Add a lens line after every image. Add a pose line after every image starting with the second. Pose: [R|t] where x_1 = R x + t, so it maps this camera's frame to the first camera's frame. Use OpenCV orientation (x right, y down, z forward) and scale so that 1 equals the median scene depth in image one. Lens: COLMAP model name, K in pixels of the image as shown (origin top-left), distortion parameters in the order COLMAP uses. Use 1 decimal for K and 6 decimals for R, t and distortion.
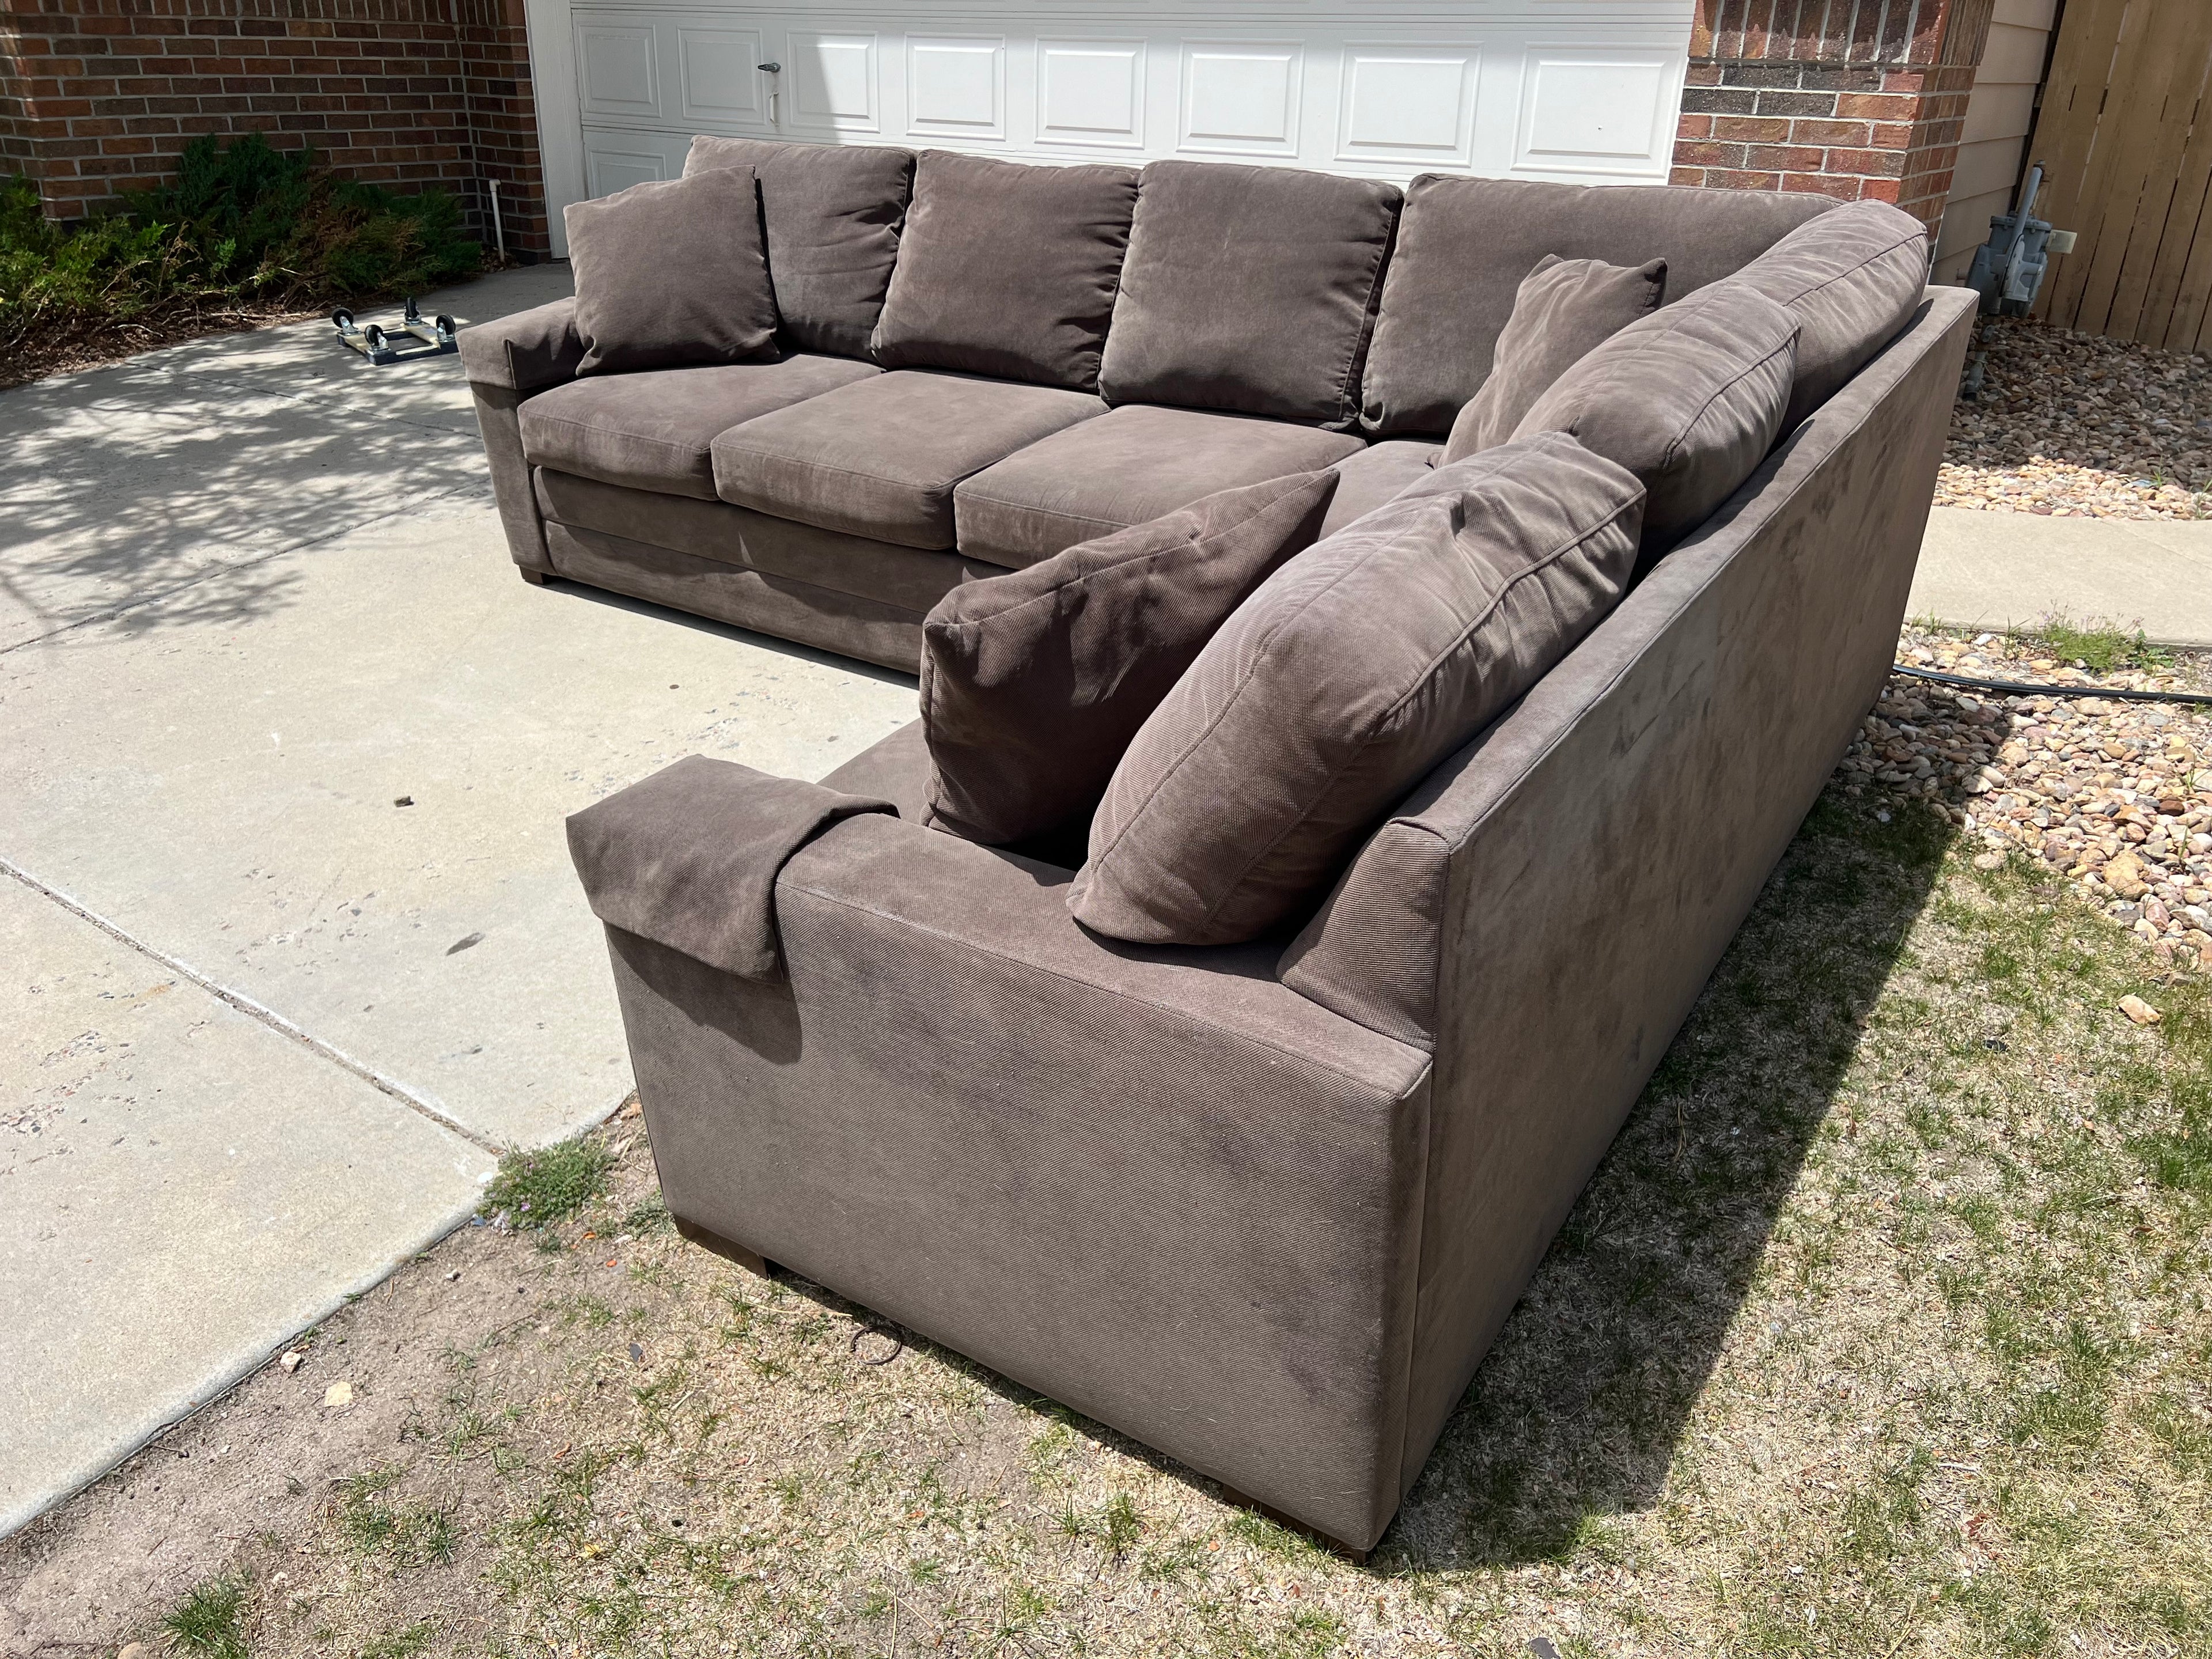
lens RADIAL K [[1672.0, 0, 1110.9], [0, 1672.0, 832.3], [0, 0, 1]] dist [0.052505, -0.057575]
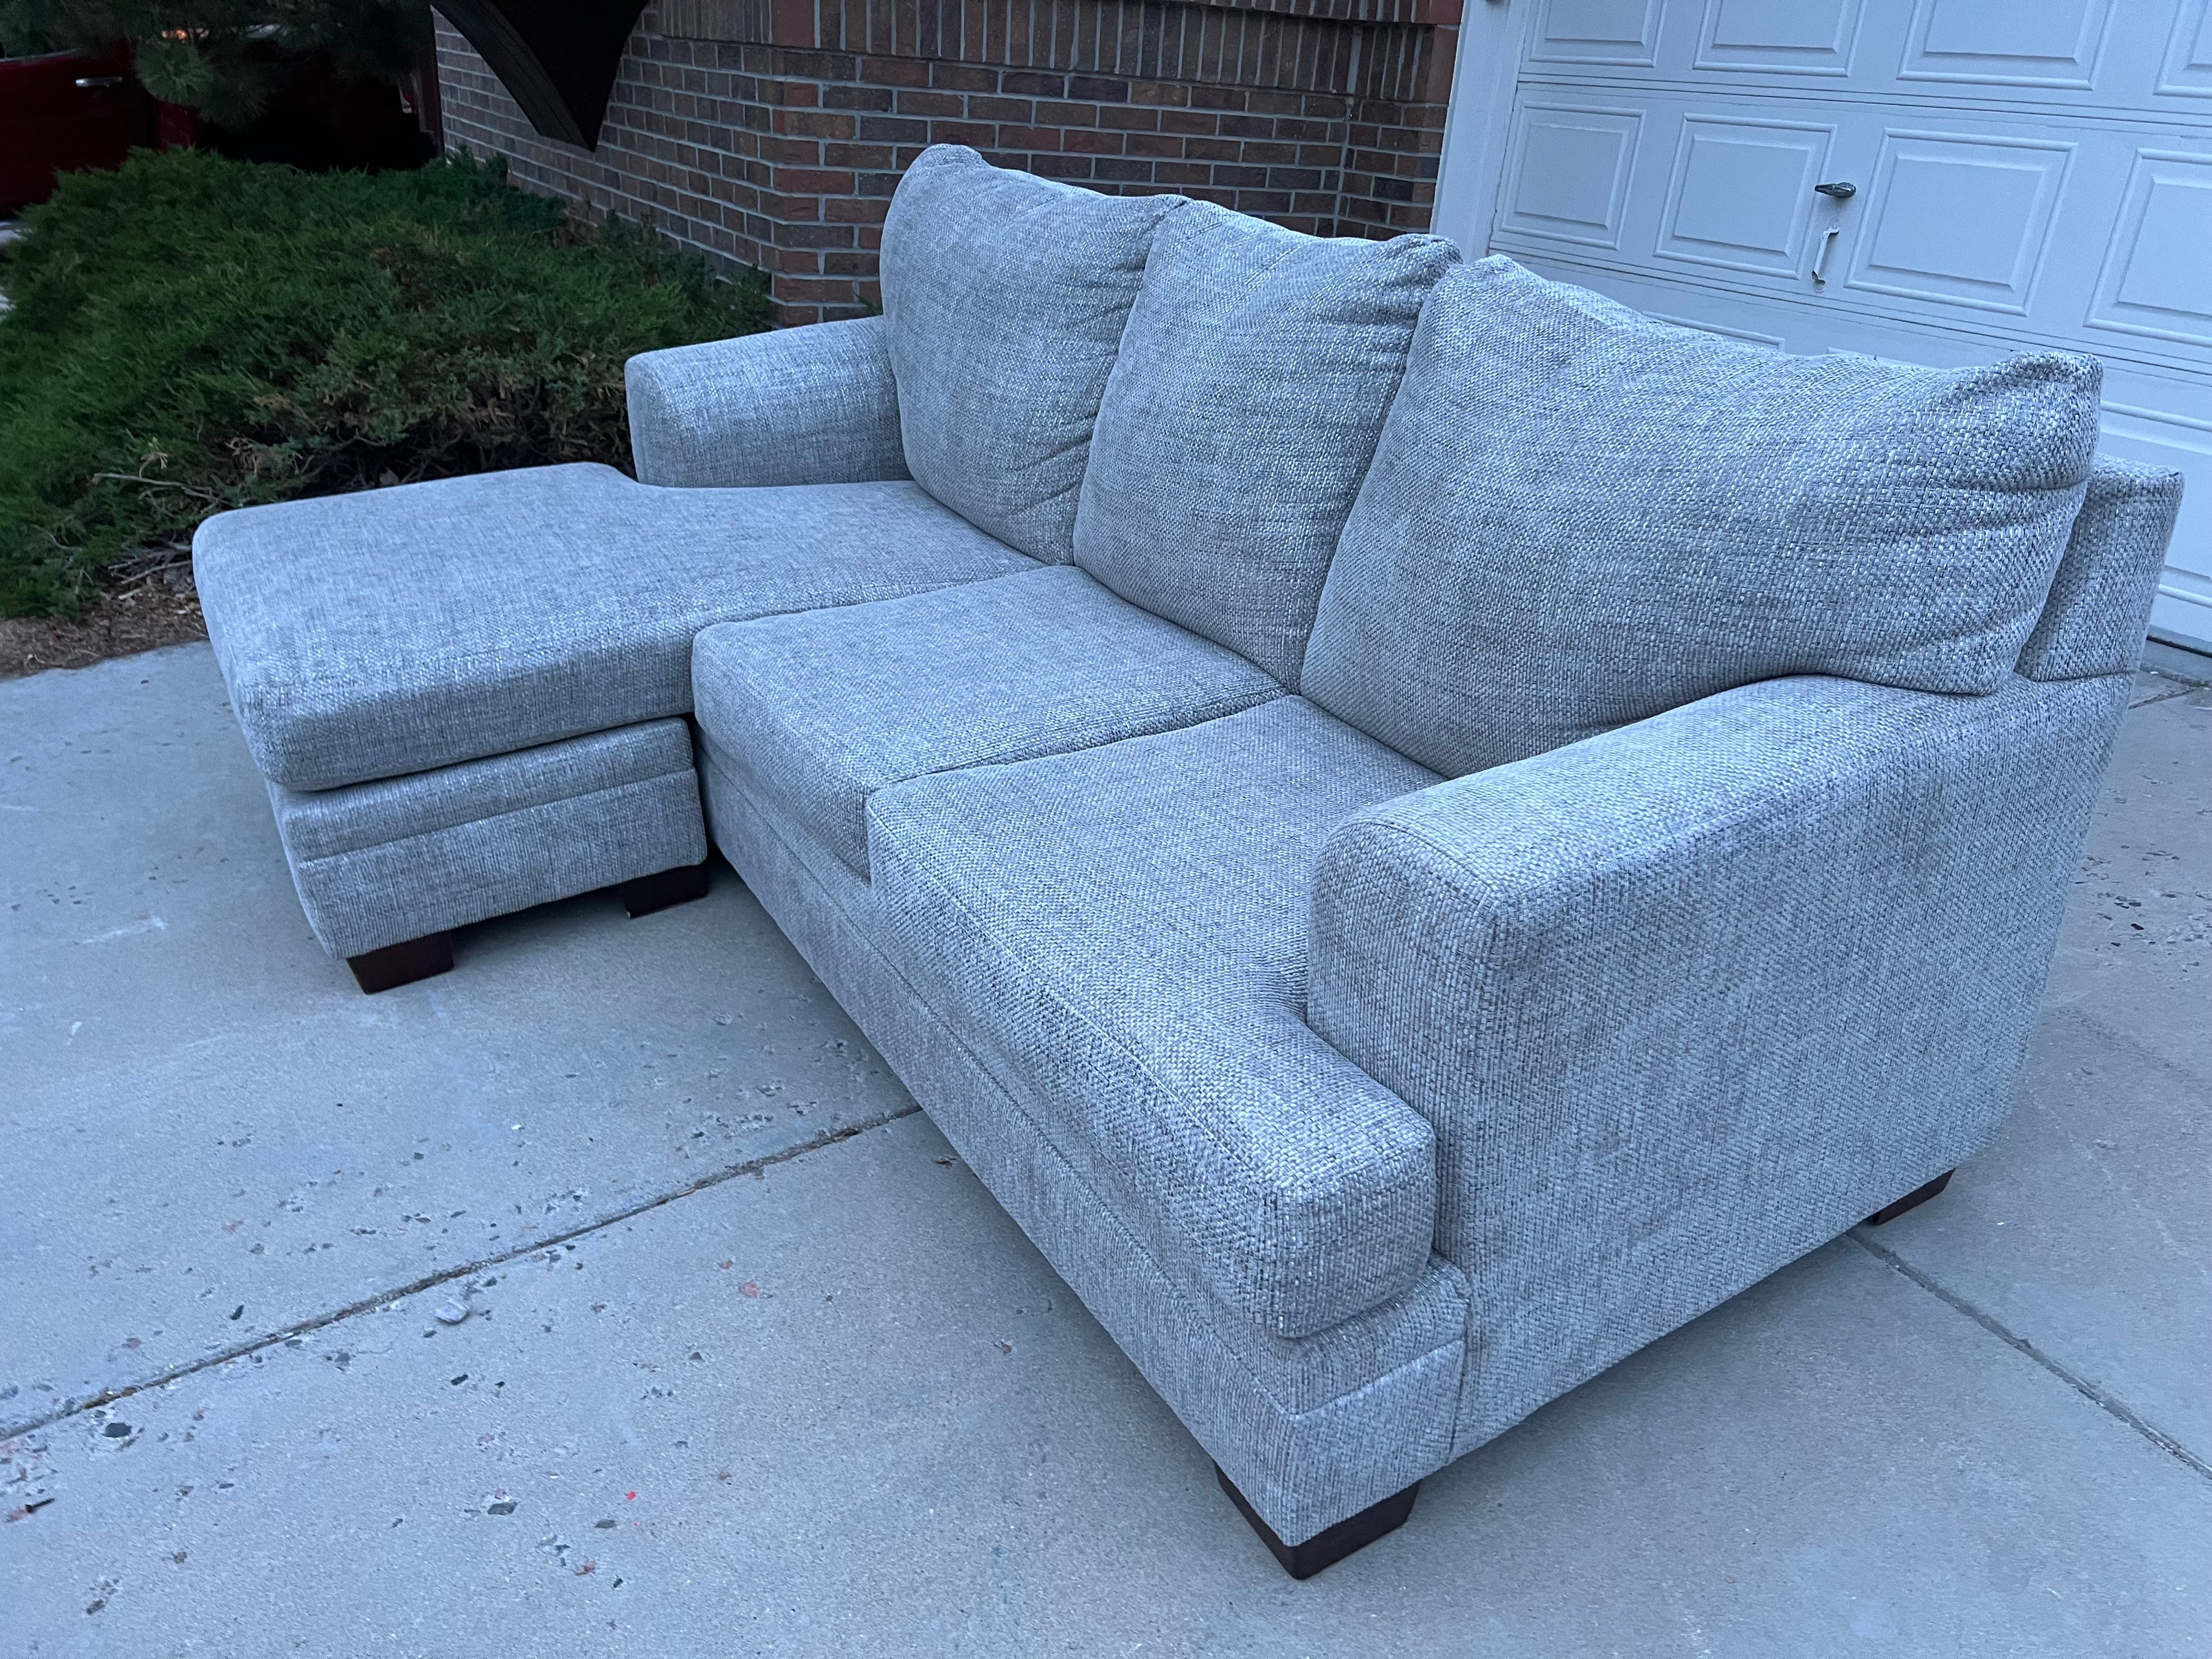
lens RADIAL K [[1672.0, 0, 1118.1], [0, 1672.0, 827.4], [0, 0, 1]] dist [0.052505, -0.057575]
pose [[0.905708, 0.212493, -0.366797, -0.187779], [-0.227128, 0.973859, 0.003343, -0.198618], [0.357919, 0.080282, 0.930295, 0.412990]]
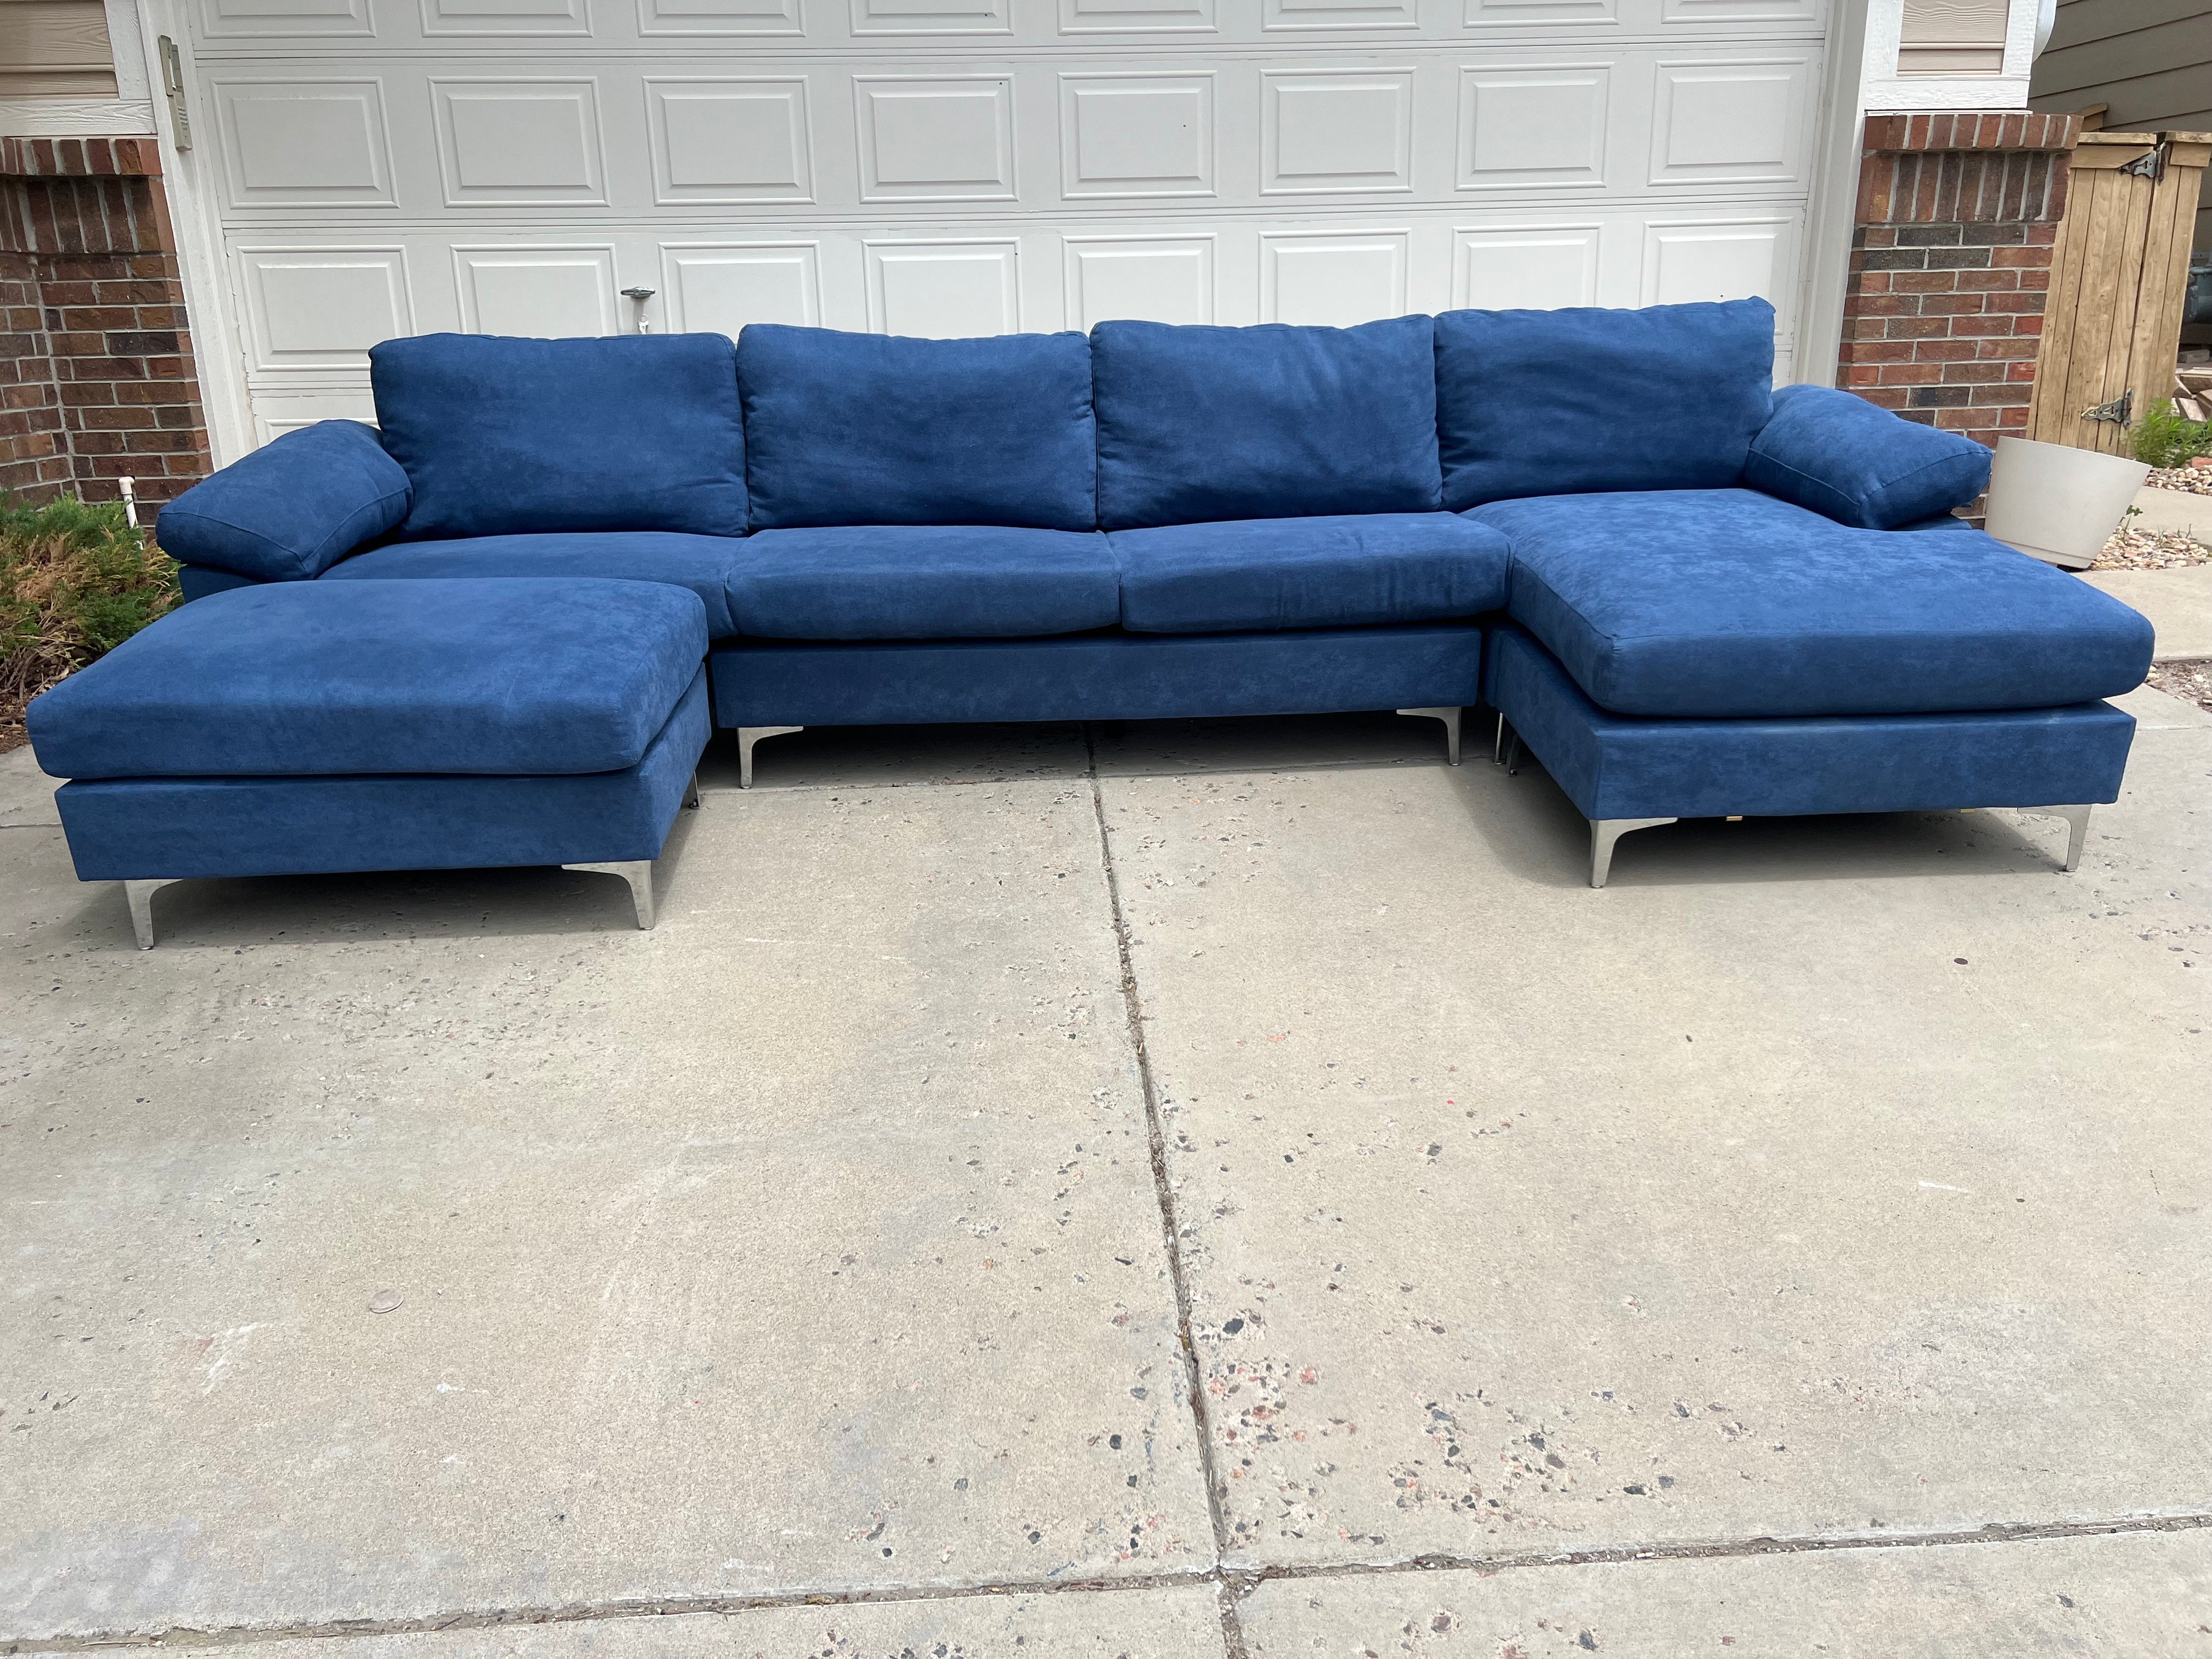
lens RADIAL K [[1672.0, 0, 1113.3], [0, 1672.0, 830.5], [0, 0, 1]] dist [0.052505, -0.057575]
pose [[0.775040, -0.221382, 0.591863, -0.616240], [0.302455, 0.952330, -0.039849, -0.143291], [-0.554827, 0.209897, 0.805053, 0.361686]]
